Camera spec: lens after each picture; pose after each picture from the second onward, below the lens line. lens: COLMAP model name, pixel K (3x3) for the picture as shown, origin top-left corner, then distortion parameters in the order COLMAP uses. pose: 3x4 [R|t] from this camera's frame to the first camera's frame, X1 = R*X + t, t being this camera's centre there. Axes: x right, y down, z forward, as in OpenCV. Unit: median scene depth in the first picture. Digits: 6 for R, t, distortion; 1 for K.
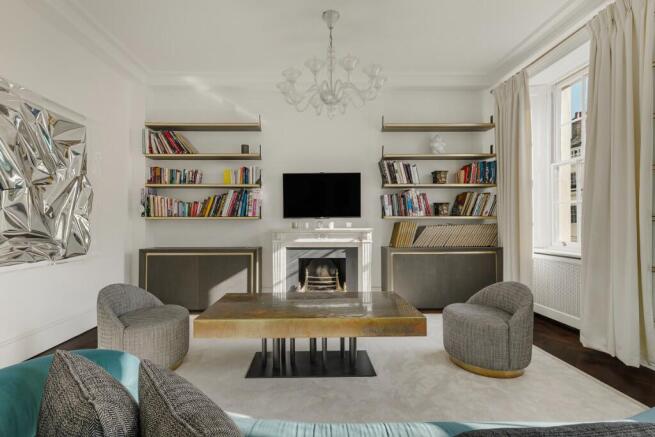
lens RADIAL K [[298.7, 0, 322.0], [0, 298.7, 218.4], [0, 0, 1]] dist [-0.001551, -0.000047]
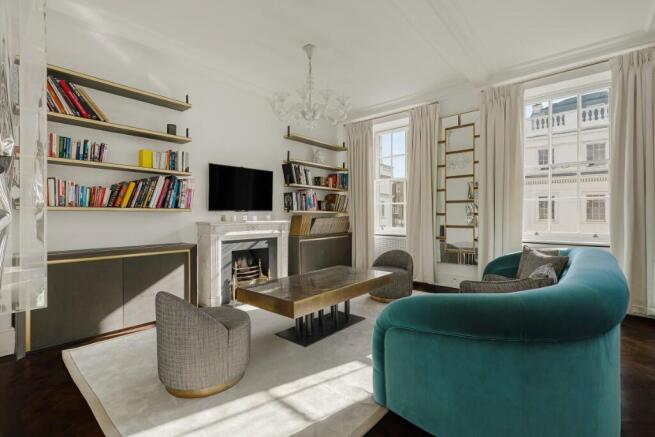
lens RADIAL K [[298.7, 0, 345.1], [0, 298.7, 210.4], [0, 0, 1]] dist [-0.001551, -0.000047]
pose [[0.650202, 0.016863, 0.759574, -0.574926], [-0.013969, 0.999850, -0.010239, 0.001770], [-0.759633, -0.003953, 0.650340, 0.062502]]
